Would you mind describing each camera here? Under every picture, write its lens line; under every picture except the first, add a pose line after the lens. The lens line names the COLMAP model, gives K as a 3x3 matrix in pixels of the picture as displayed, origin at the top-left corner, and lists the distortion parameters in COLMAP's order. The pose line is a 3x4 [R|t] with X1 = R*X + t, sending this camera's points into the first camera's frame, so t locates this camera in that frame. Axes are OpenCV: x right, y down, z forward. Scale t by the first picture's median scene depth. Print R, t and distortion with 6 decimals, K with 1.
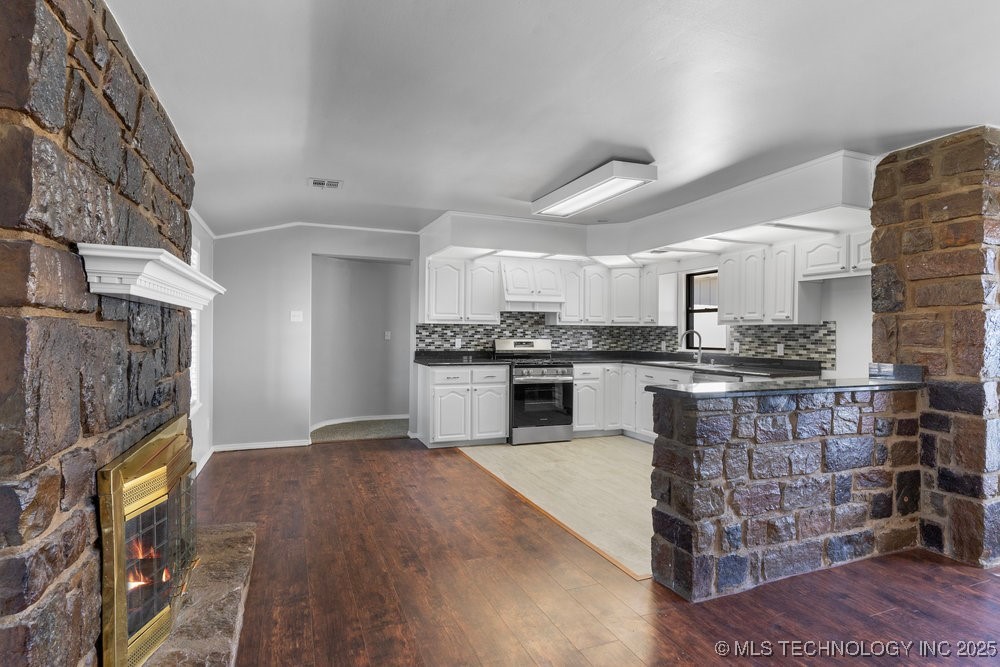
lens RADIAL K [[517.1, 0, 493.3], [0, 517.1, 329.7], [0, 0, 1]] dist [-0.003934, 0.001250]
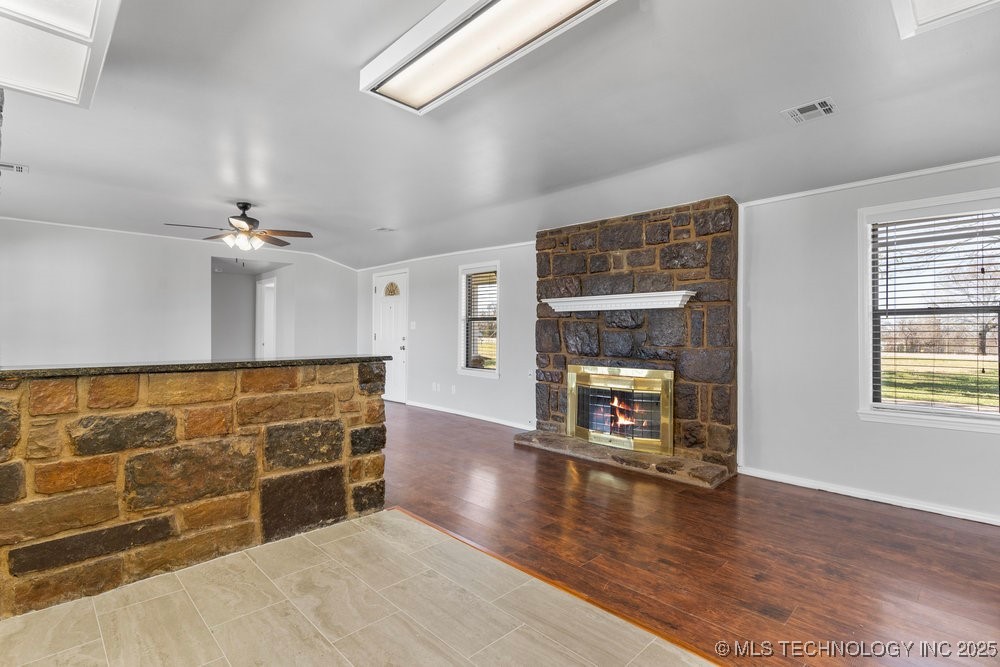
lens RADIAL K [[486.6, 0, 498.7], [0, 486.6, 331.2], [0, 0, 1]] dist [-0.003824, -0.000775]
pose [[-0.921729, -0.013776, -0.387589, 0.453794], [-0.011772, 0.999902, -0.007545, 0.048219], [0.387655, -0.002391, -0.921801, 1.933358]]
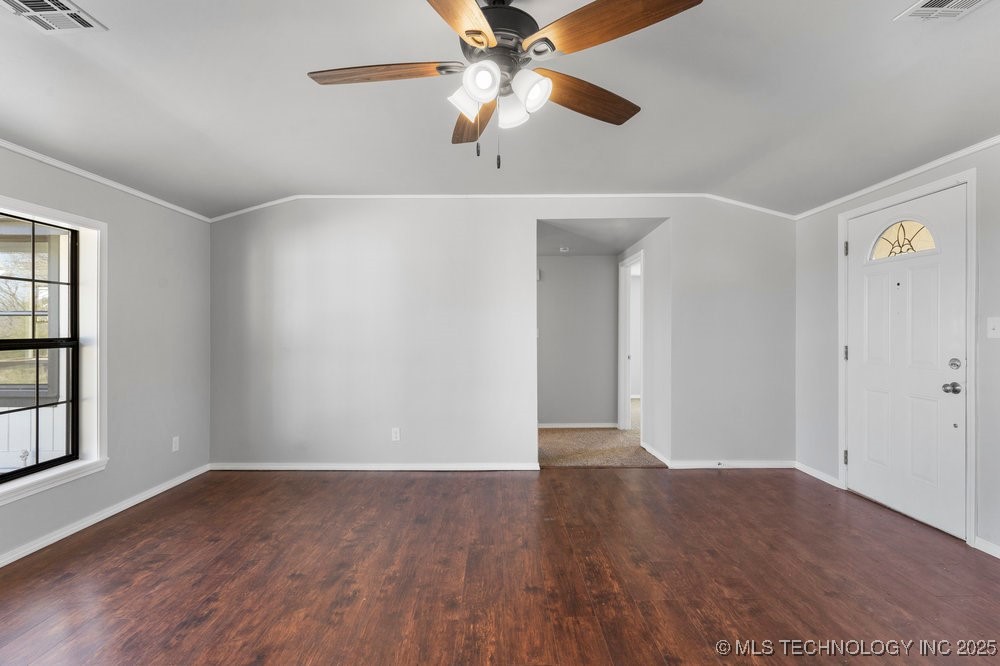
lens RADIAL K [[486.6, 0, 491.8], [0, 486.6, 328.5], [0, 0, 1]] dist [-0.003824, -0.000775]
pose [[-0.928336, -0.006991, 0.371677, 0.412191], [-0.009121, 0.999951, -0.003971, 0.020078], [-0.371631, -0.007077, -0.928354, 0.662001]]
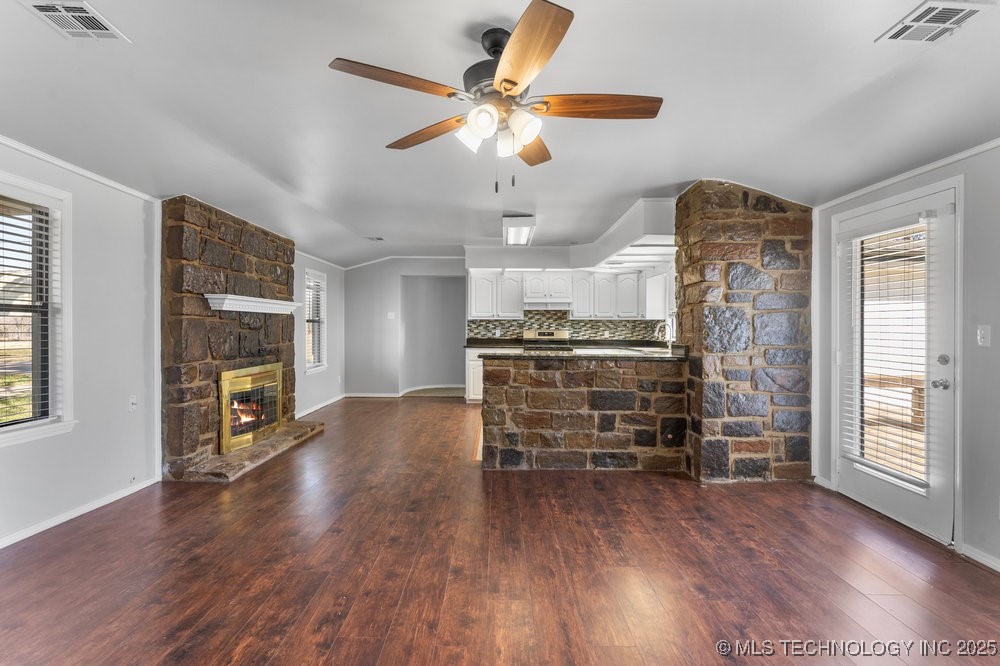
lens RADIAL K [[486.6, 0, 495.6], [0, 486.6, 332.6], [0, 0, 1]] dist [-0.003824, -0.000775]
pose [[0.923076, 0.000992, -0.384616, 0.865391], [0.004460, 0.999902, 0.013284, 0.013961], [0.384591, -0.013978, 0.922981, -0.453817]]
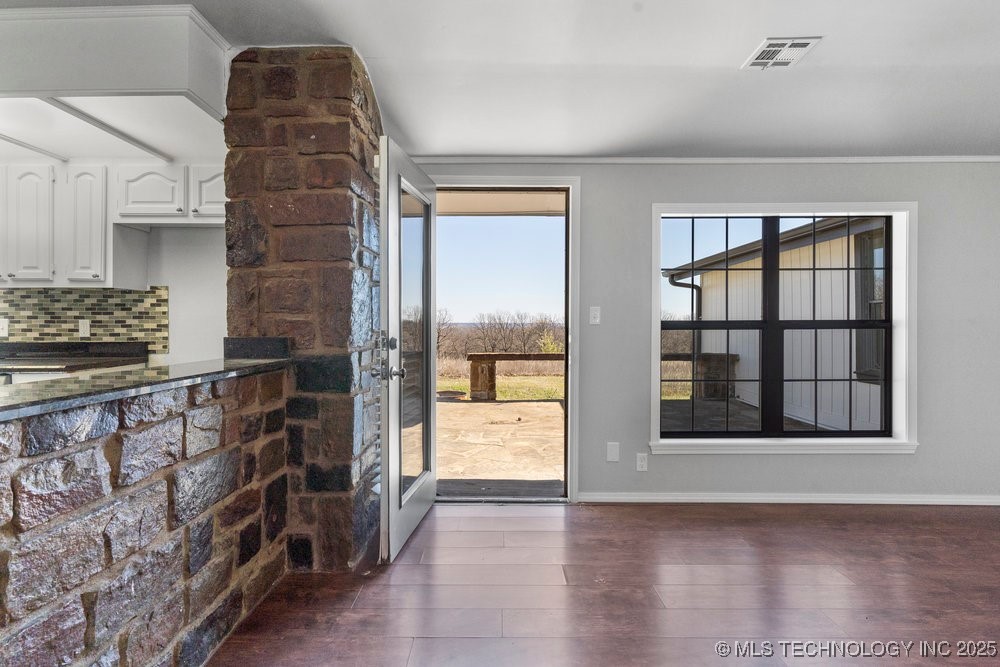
lens RADIAL K [[517.1, 0, 491.5], [0, 517.1, 327.4], [0, 0, 1]] dist [-0.003934, 0.001250]
pose [[0.386633, -0.013970, 0.922128, 0.238125], [-0.001624, 0.999873, 0.015829, 0.042214], [-0.922232, -0.007617, 0.386561, 0.423956]]
